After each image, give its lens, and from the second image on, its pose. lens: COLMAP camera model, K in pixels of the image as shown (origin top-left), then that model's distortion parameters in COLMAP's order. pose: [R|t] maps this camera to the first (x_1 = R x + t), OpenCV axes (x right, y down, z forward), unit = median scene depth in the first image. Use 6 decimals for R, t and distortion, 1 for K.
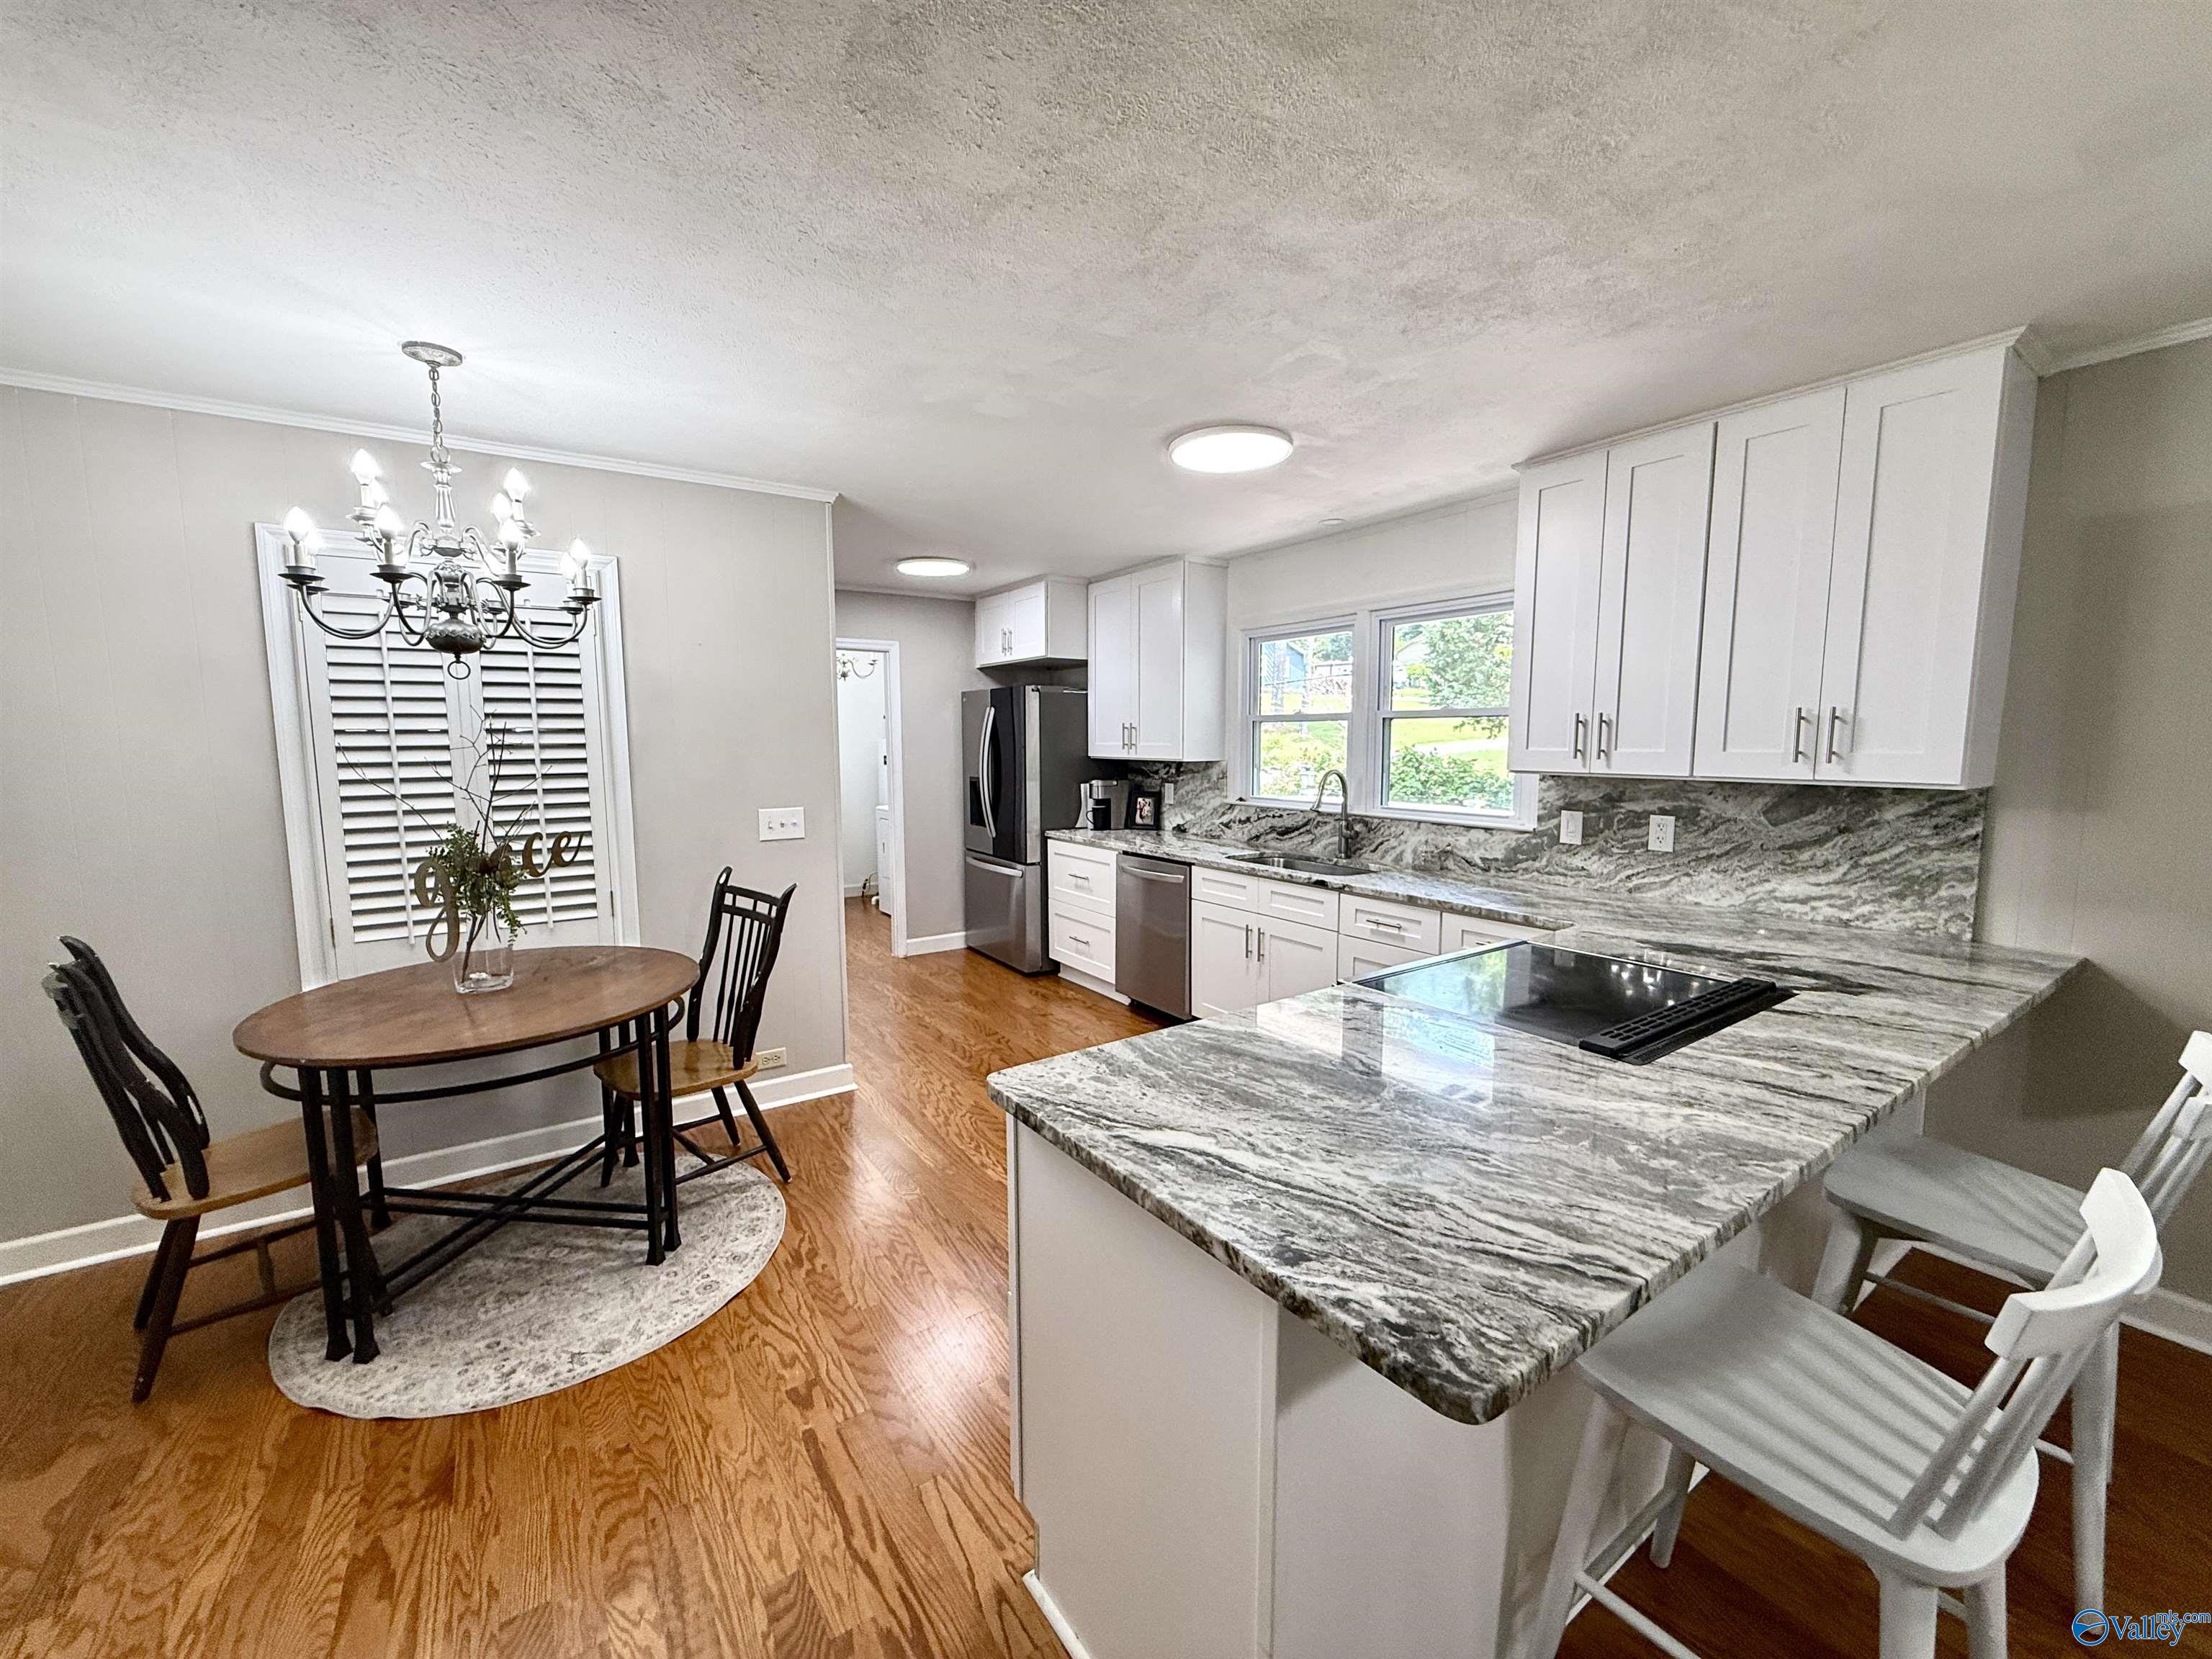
lens RADIAL K [[879.4, 0, 1100.0], [0, 879.4, 828.7], [0, 0, 1]] dist [0.001705, -0.000041]
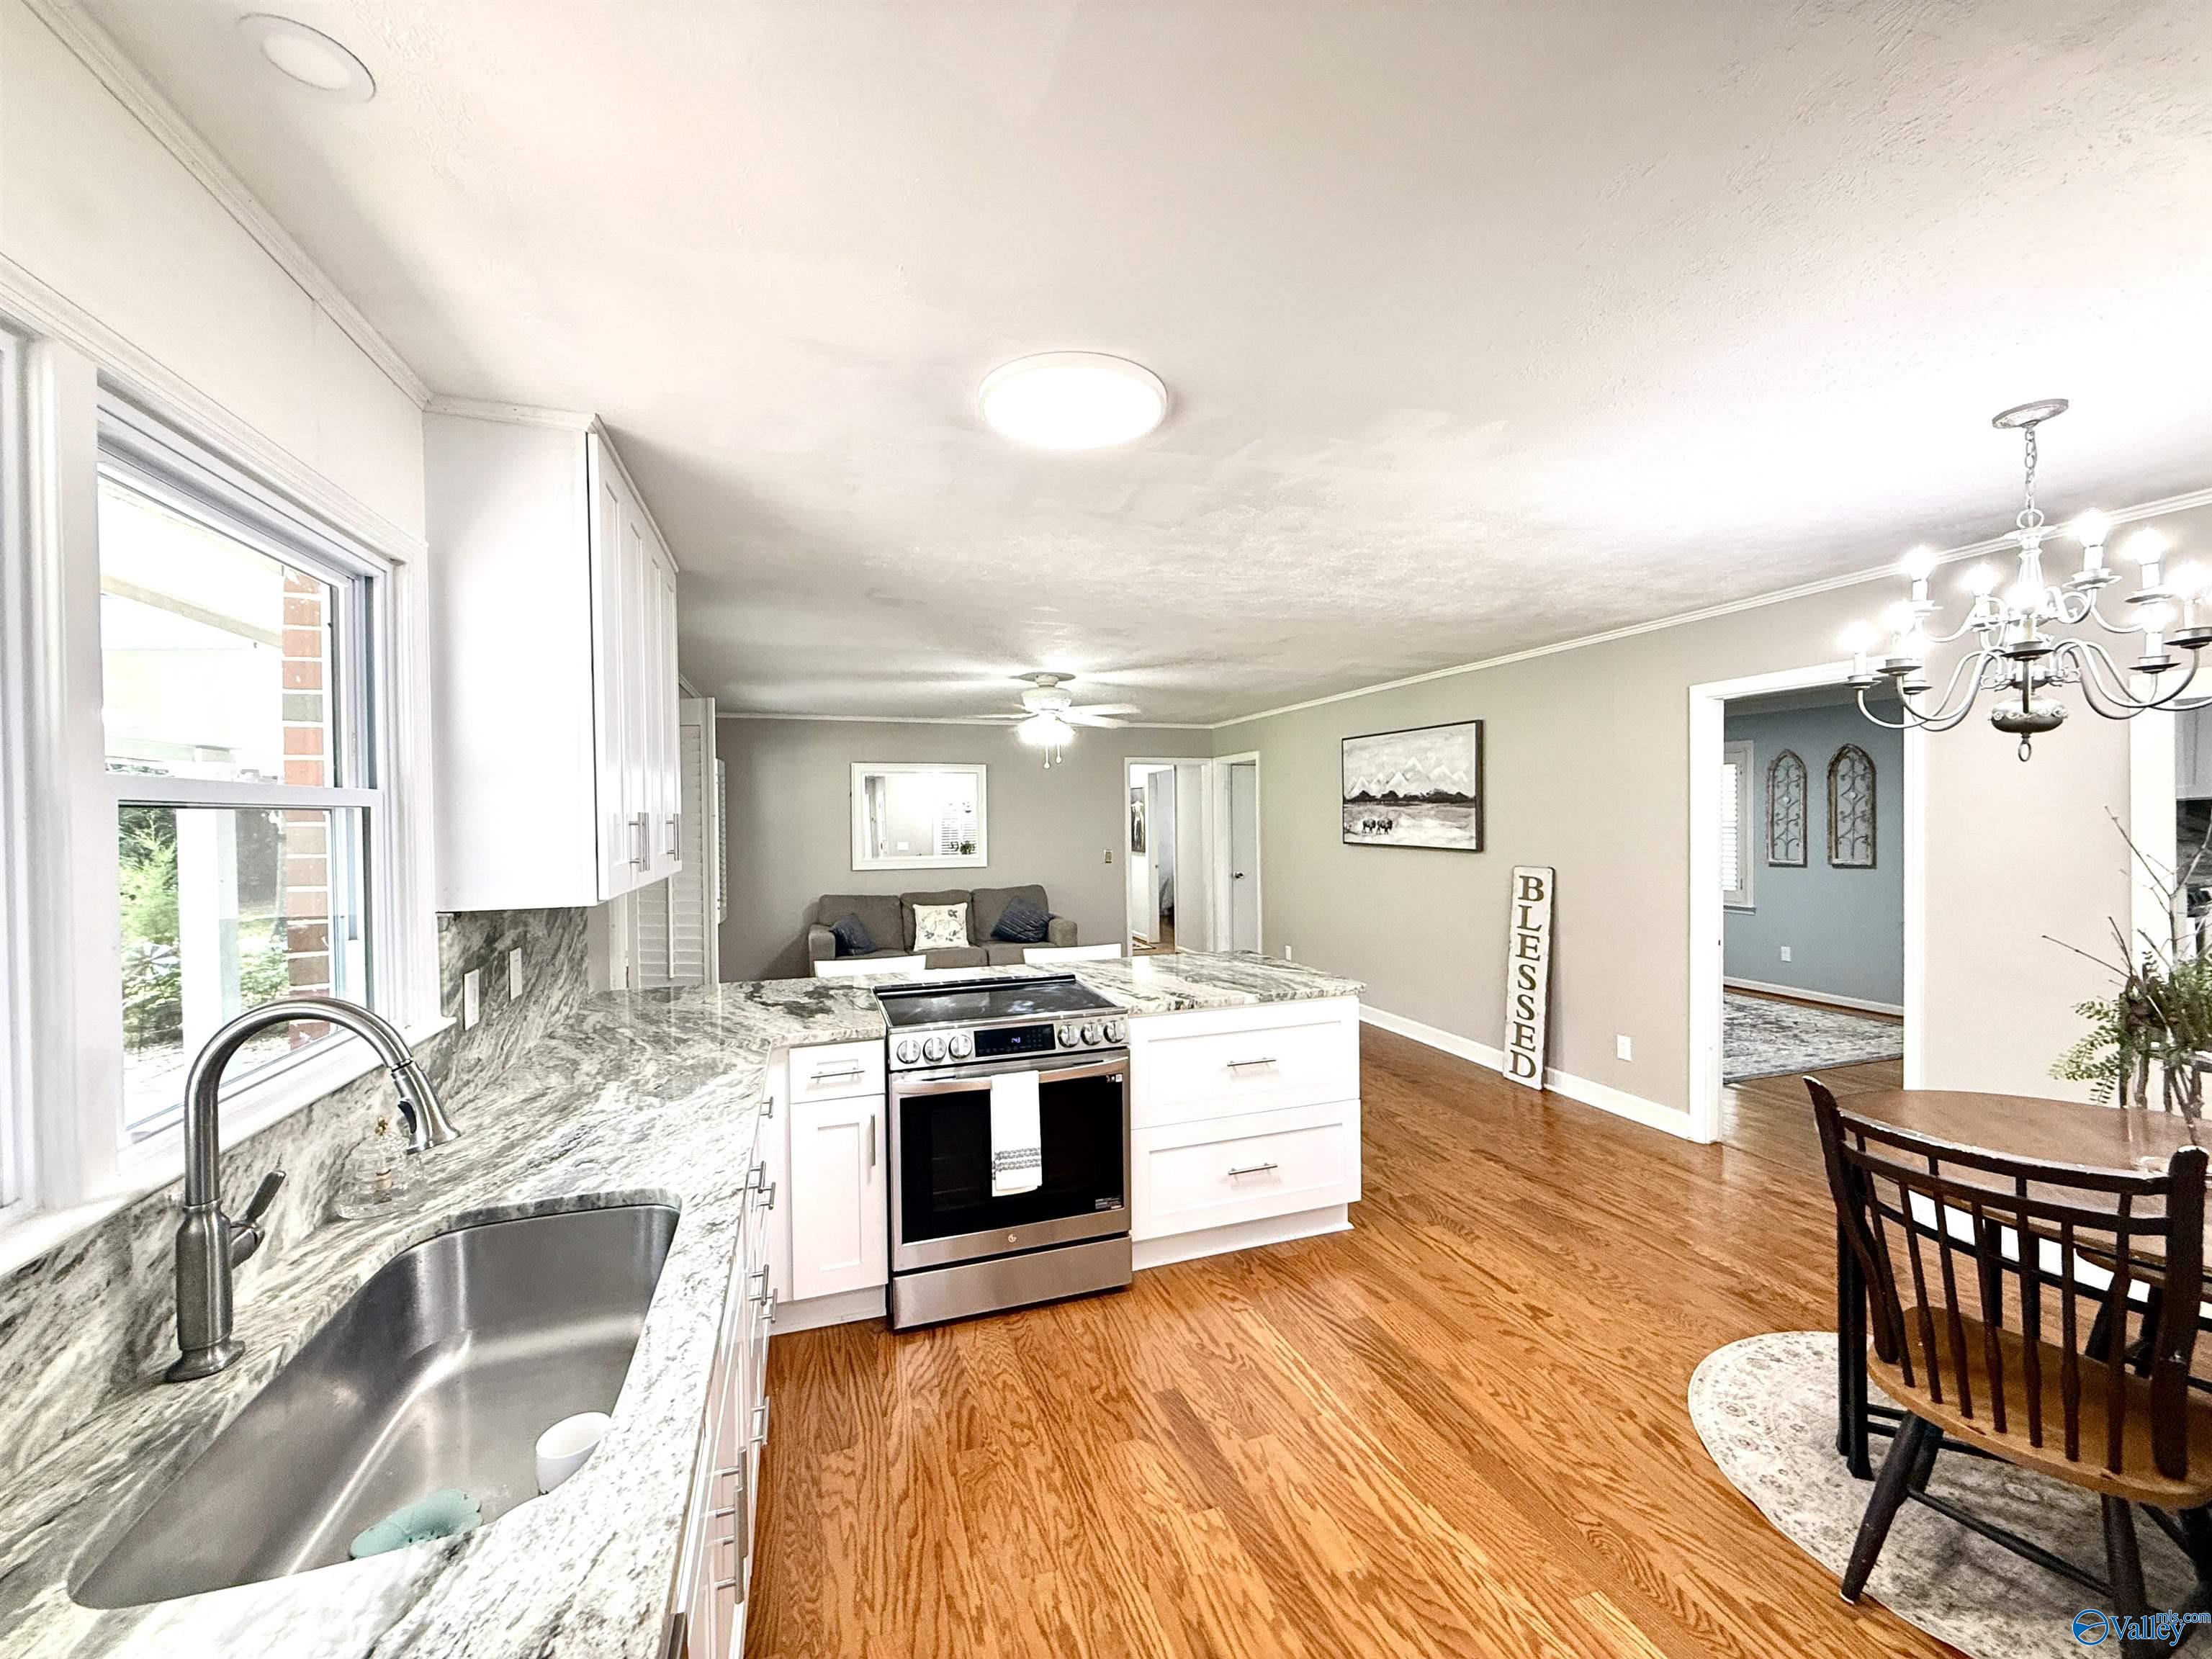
lens RADIAL K [[879.4, 0, 1100.0], [0, 879.4, 828.7], [0, 0, 1]] dist [0.001705, -0.000041]
pose [[-0.962102, 0.010774, 0.272478, -0.043781], [0.043374, 0.992545, 0.113902, -0.176808], [-0.269219, 0.121404, -0.955396, 1.535510]]
